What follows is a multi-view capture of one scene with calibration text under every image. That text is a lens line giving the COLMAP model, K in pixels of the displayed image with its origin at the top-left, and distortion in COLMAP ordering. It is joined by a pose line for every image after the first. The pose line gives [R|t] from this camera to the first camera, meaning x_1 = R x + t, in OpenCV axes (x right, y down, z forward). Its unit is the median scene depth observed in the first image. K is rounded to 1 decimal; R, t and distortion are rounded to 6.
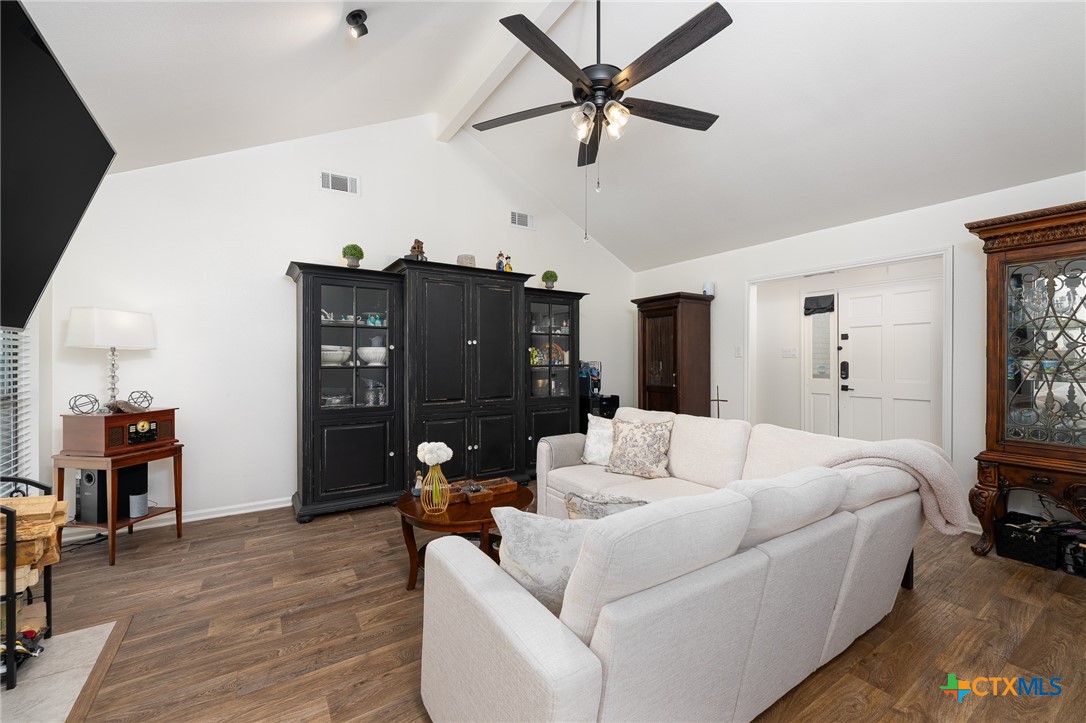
lens RADIAL K [[428.0, 0, 516.6], [0, 428.0, 360.5], [0, 0, 1]] dist [-0.035244, -0.000057]
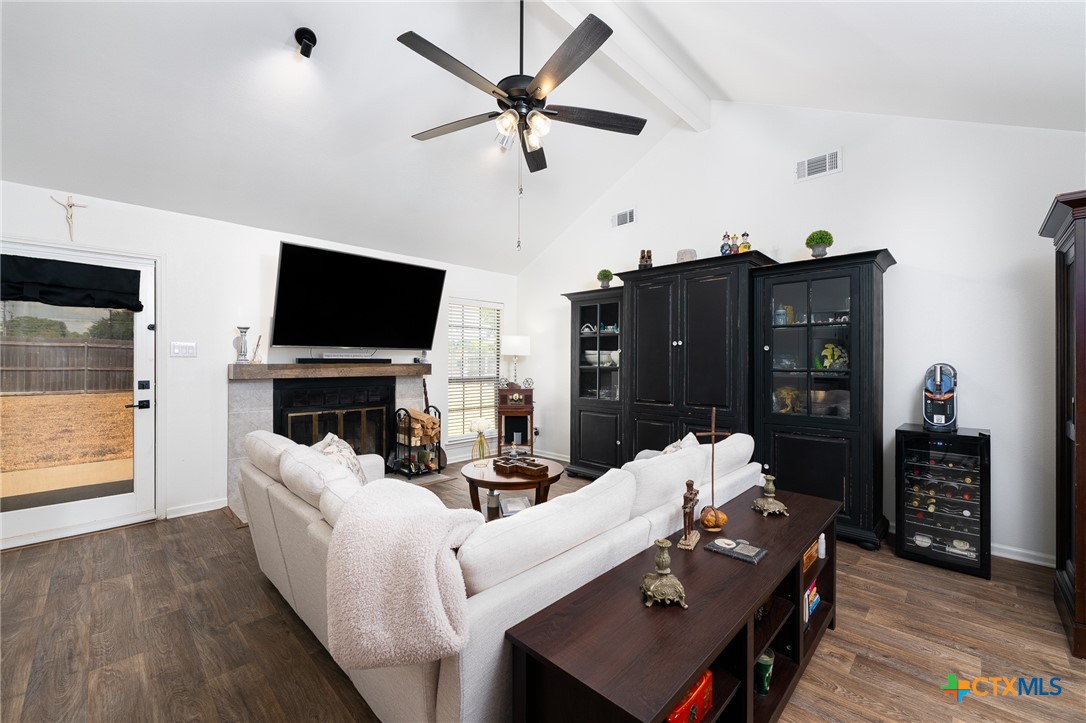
lens RADIAL K [[433.9, 0, 543.0], [0, 433.9, 361.5], [0, 0, 1]] dist [0.000119, -0.000212]
pose [[0.228049, 0.000357, -0.973650, 0.646632], [-0.007713, 0.999969, -0.001440, 0.001608], [0.973619, 0.007838, 0.228044, 0.418762]]
